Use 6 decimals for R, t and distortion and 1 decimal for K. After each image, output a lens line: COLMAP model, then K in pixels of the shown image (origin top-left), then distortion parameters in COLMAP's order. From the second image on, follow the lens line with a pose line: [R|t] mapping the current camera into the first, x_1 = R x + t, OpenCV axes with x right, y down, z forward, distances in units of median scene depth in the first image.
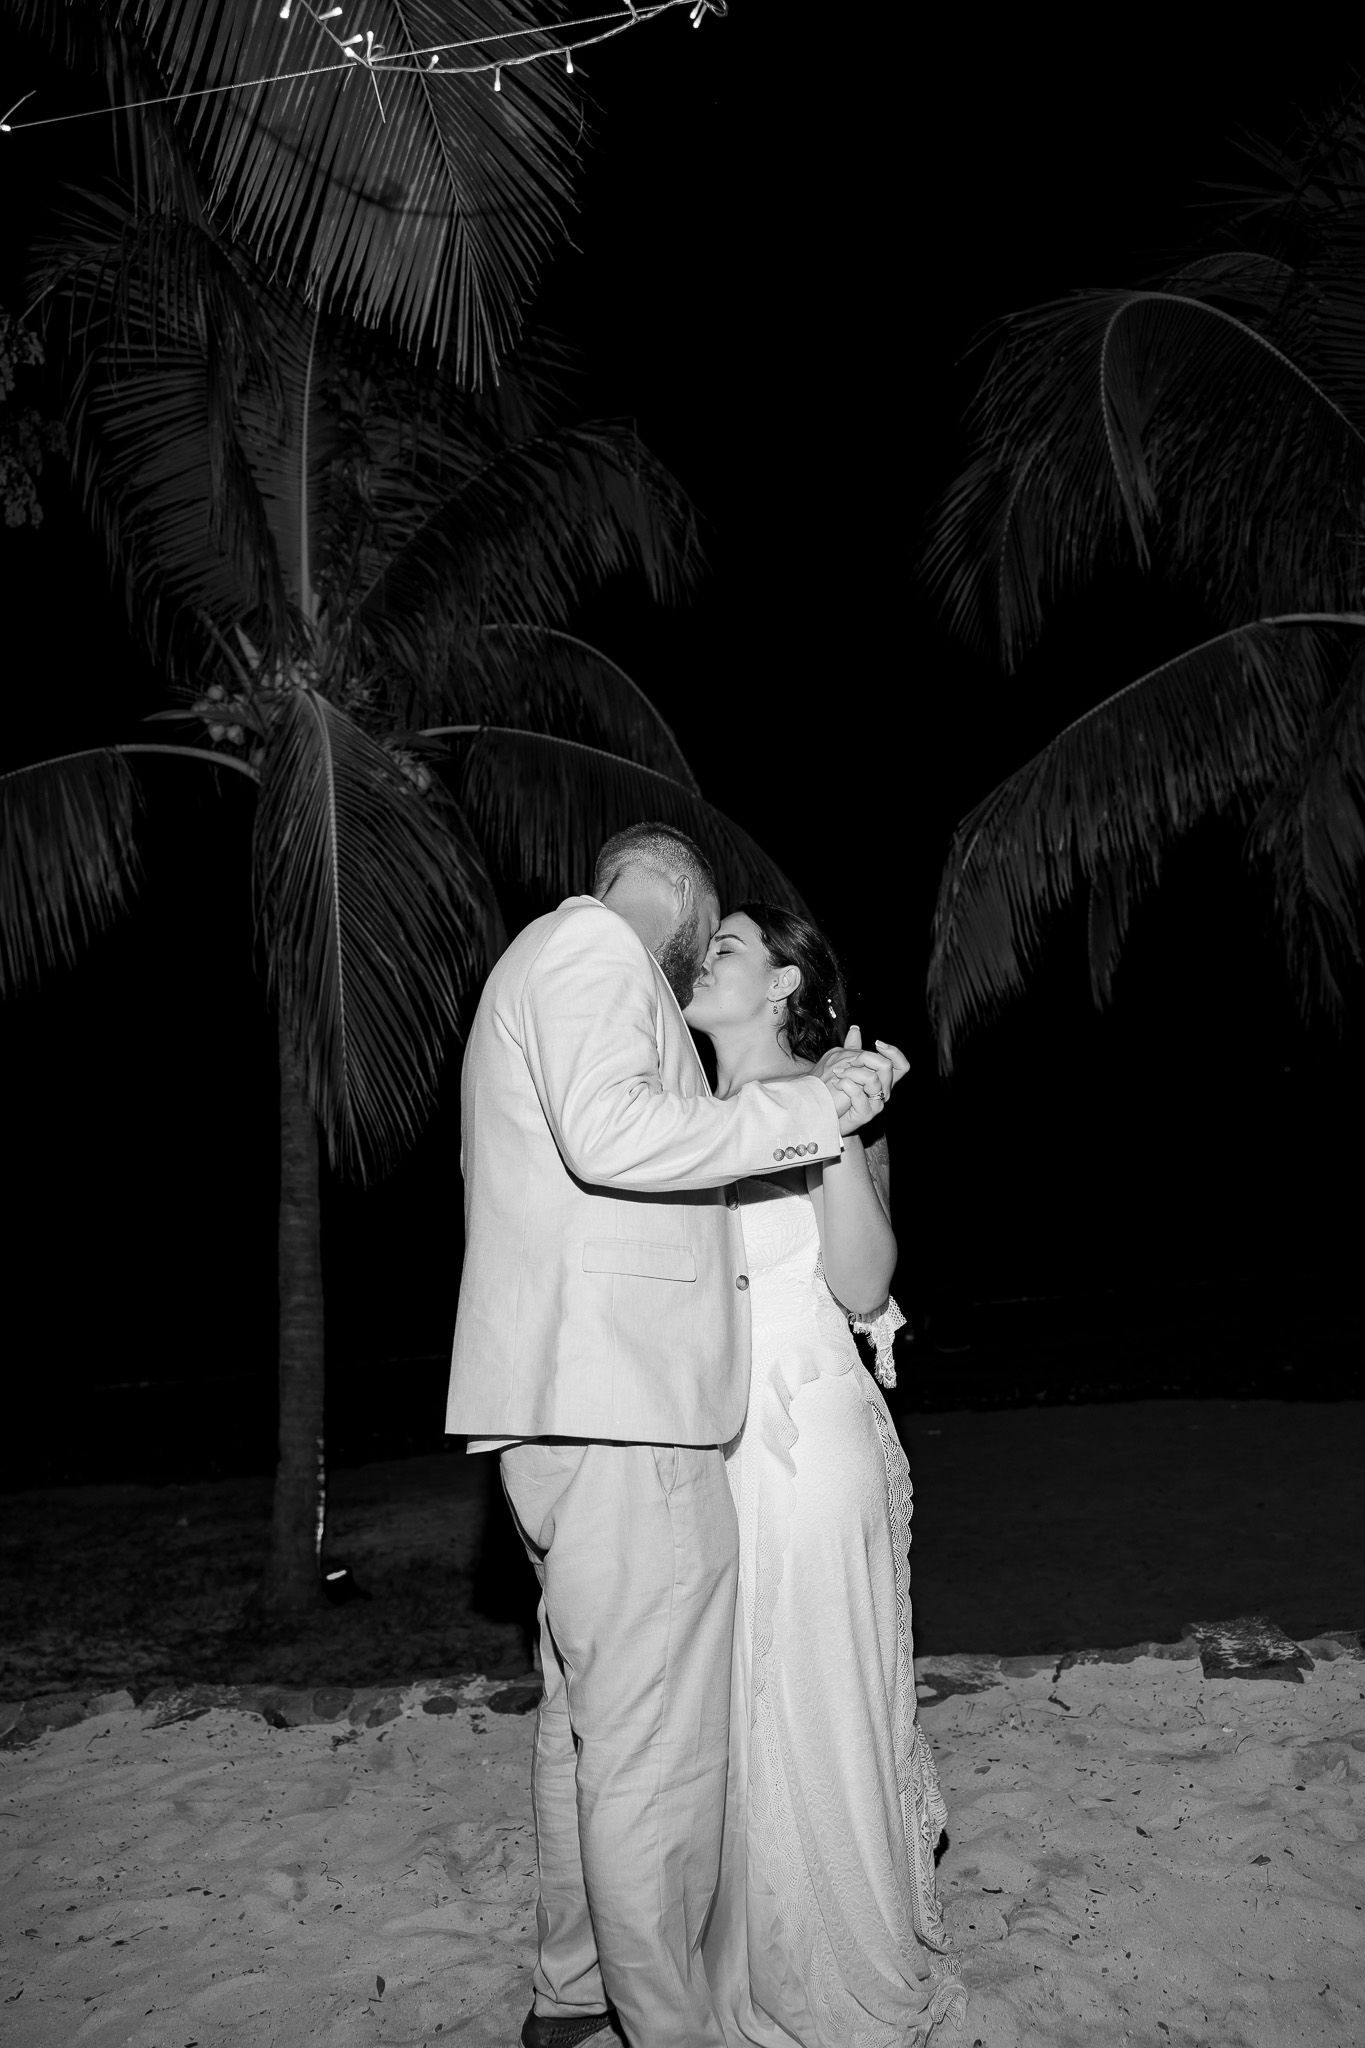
lens RADIAL K [[1569.3, 0, 682.5], [0, 1569.3, 1024.0], [0, 0, 1]] dist [0.043429, -0.002081]
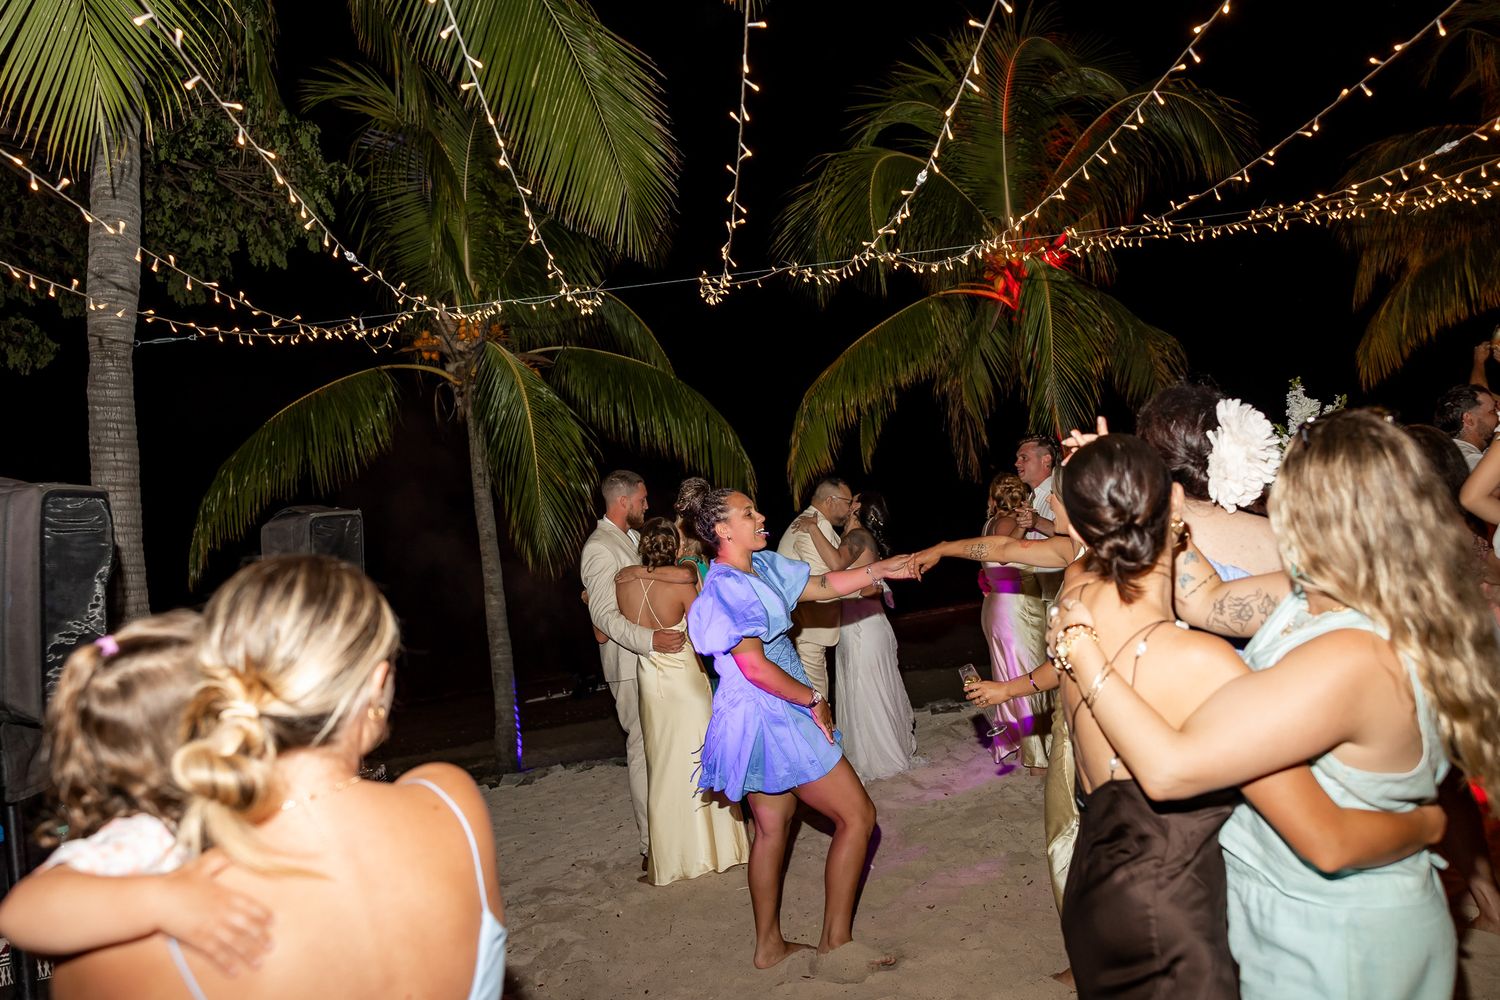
lens RADIAL K [[1149.4, 0, 750.5], [0, 1149.4, 471.4], [0, 0, 1]] dist [0.043429, -0.002081]
pose [[0.982896, -0.042459, 0.179201, -0.180336], [0.039810, 0.999039, 0.018355, -0.057324], [-0.179808, -0.010907, 0.983641, -0.514269]]
